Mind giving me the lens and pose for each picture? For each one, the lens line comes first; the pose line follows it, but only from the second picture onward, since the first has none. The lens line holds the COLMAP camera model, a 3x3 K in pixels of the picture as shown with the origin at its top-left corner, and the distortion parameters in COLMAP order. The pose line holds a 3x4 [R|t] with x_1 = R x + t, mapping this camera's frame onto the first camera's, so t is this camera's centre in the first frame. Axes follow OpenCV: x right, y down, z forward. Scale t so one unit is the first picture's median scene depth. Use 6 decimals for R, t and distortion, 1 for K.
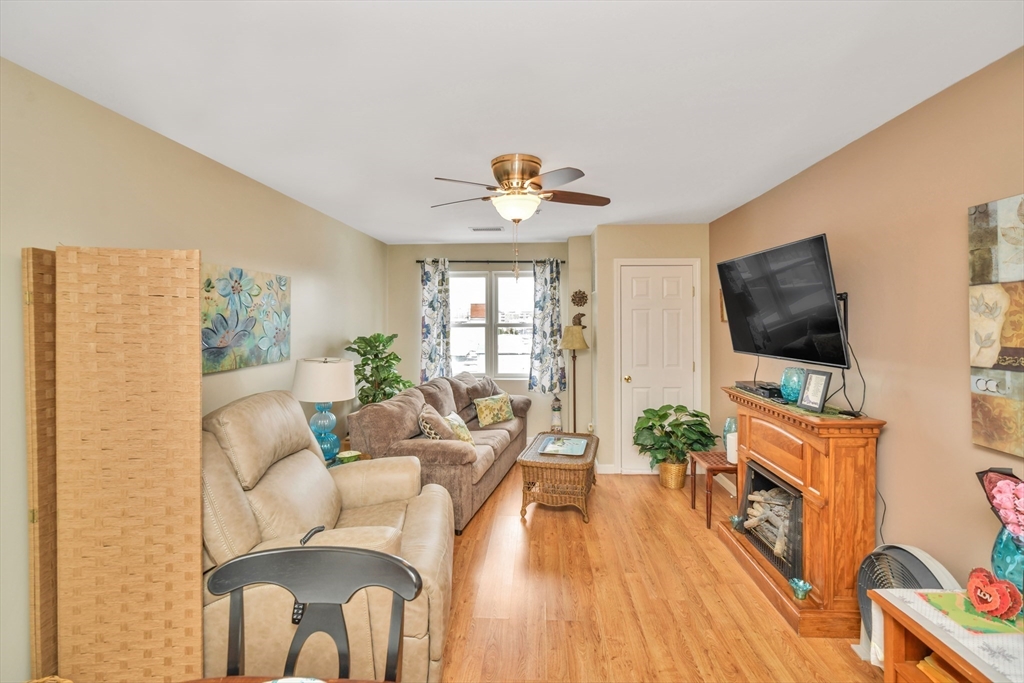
lens RADIAL K [[451.5, 0, 513.7], [0, 451.5, 312.6], [0, 0, 1]] dist [-0.012645, 0.000127]
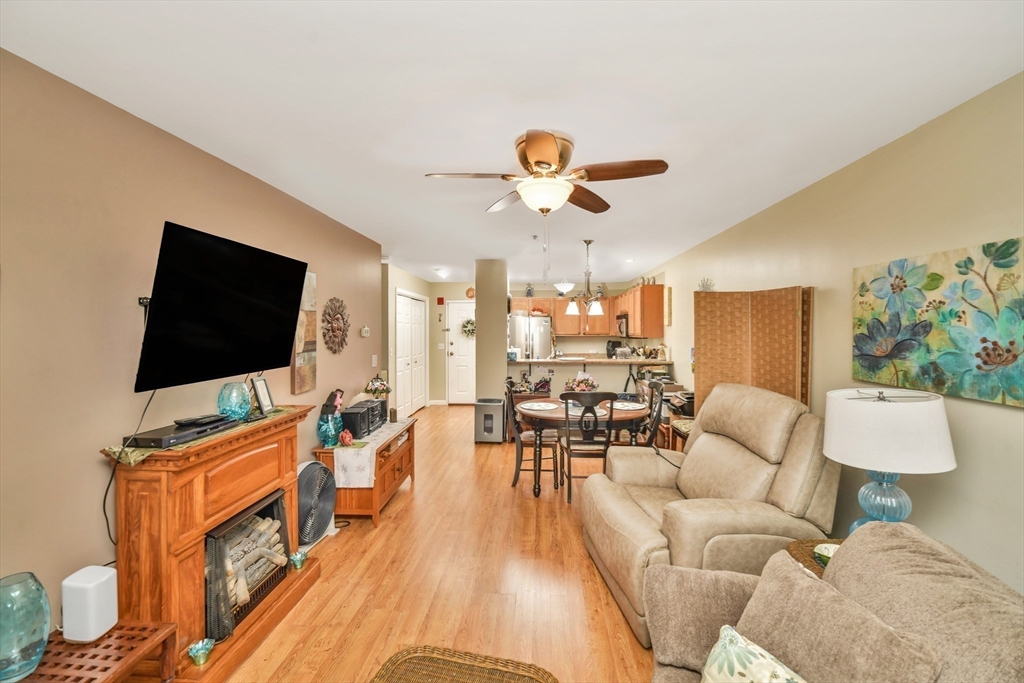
lens RADIAL K [[442.5, 0, 514.2], [0, 442.5, 335.8], [0, 0, 1]] dist [-0.011691, 0.000151]
pose [[-0.999921, 0.006901, 0.010522, 0.036934], [0.006967, 0.999956, 0.006251, 0.017543], [-0.010478, 0.006324, -0.999925, 1.232874]]
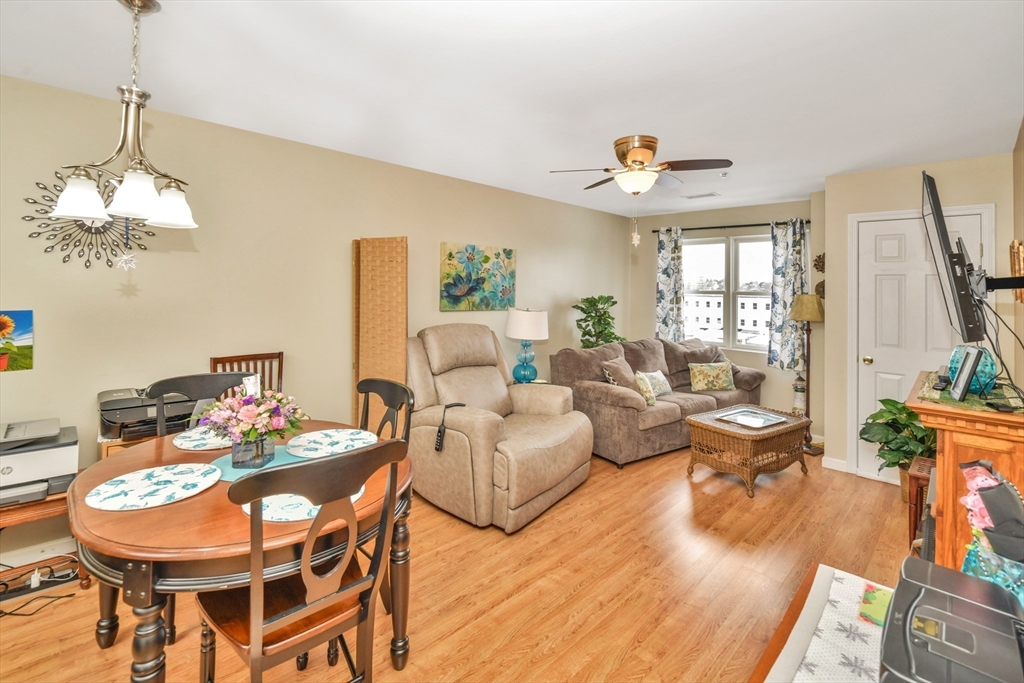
lens RADIAL K [[458.3, 0, 513.7], [0, 458.3, 283.8], [0, 0, 1]] dist [-0.011443, 0.000121]
pose [[0.746962, 0.013491, -0.664730, 0.370122], [-0.015536, 0.999875, 0.002835, 0.018812], [0.664685, 0.008209, 0.747078, -0.048944]]
